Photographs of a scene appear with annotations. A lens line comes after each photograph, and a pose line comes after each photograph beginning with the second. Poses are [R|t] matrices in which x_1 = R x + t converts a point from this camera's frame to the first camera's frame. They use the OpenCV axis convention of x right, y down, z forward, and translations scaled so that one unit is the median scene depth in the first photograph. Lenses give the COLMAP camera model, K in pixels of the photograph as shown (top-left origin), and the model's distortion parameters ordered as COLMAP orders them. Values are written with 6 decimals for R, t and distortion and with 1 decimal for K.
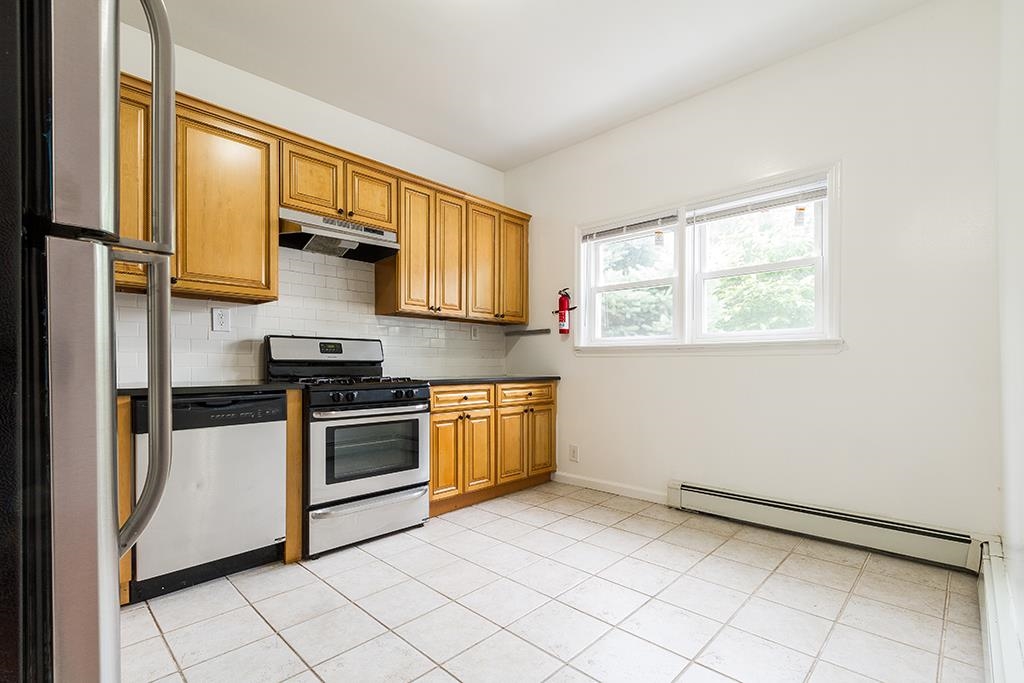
lens RADIAL K [[477.1, 0, 505.3], [0, 477.1, 371.1], [0, 0, 1]] dist [0.002459, -0.001076]
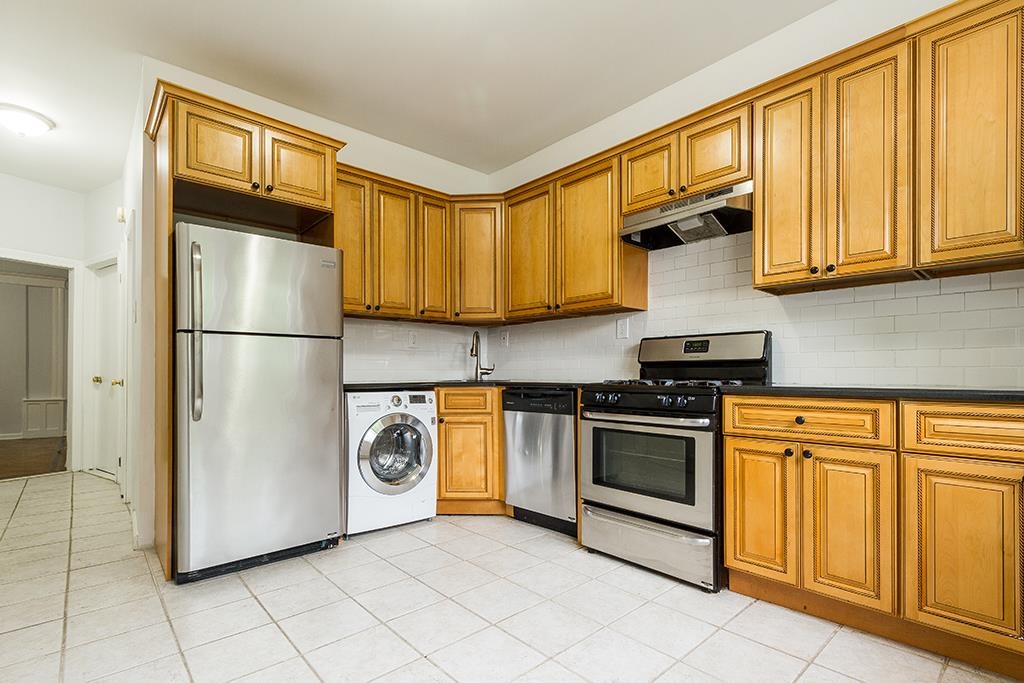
lens RADIAL K [[477.1, 0, 502.5], [0, 477.1, 370.3], [0, 0, 1]] dist [0.002459, -0.001076]
pose [[-0.066876, -0.005946, -0.997744, 0.520848], [-0.010874, 0.999927, -0.005231, 0.003588], [0.997702, 0.010500, -0.066935, 0.700320]]
